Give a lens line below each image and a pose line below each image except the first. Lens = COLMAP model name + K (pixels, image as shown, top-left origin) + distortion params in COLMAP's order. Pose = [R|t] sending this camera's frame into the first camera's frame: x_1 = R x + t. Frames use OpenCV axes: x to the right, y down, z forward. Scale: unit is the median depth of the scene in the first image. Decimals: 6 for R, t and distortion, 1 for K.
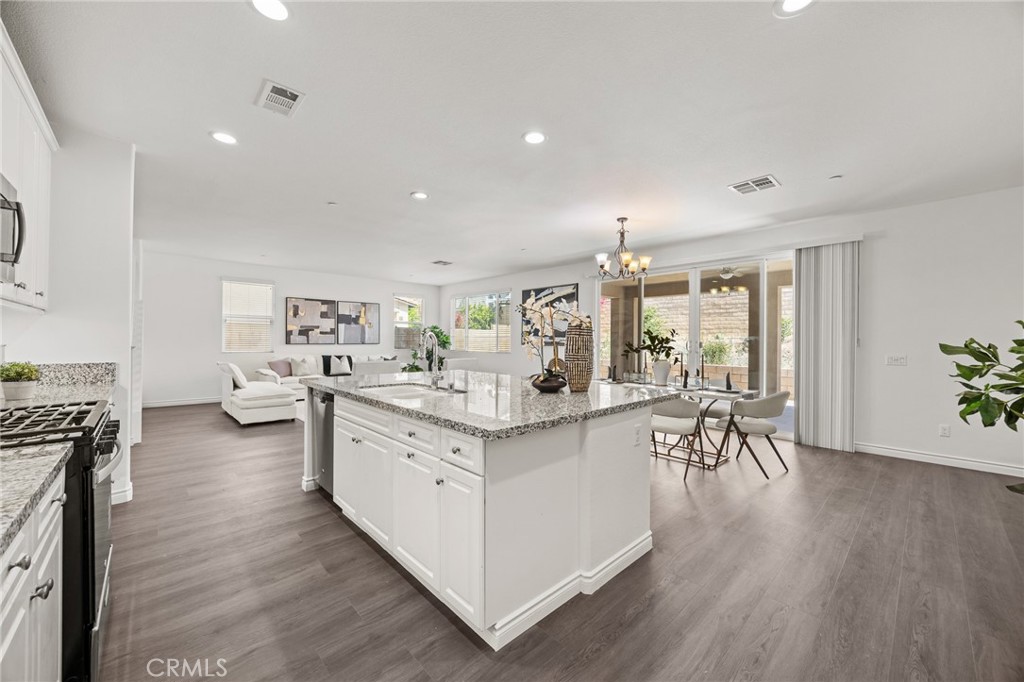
lens RADIAL K [[388.3, 0, 514.3], [0, 388.3, 340.4], [0, 0, 1]] dist [-0.003797, 0.000325]
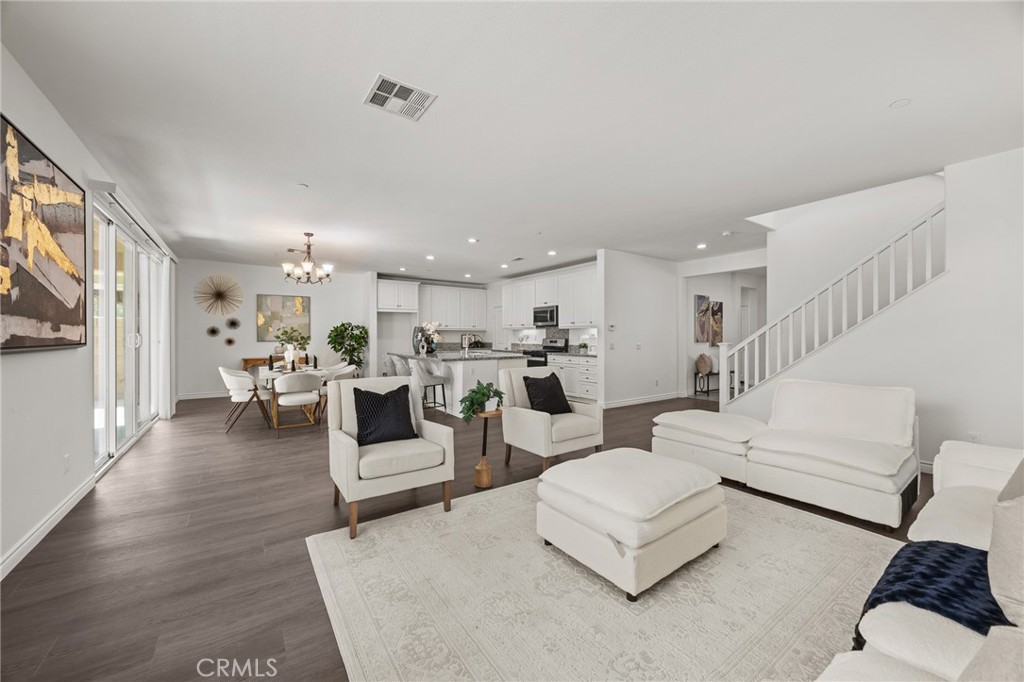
lens RADIAL K [[388.3, 0, 516.0], [0, 388.3, 339.2], [0, 0, 1]] dist [-0.003797, 0.000325]
pose [[-0.990586, -0.010155, 0.136513, -0.292163], [-0.008812, 0.999907, 0.010437, -0.001374], [-0.136607, 0.009136, -0.990583, 1.159400]]
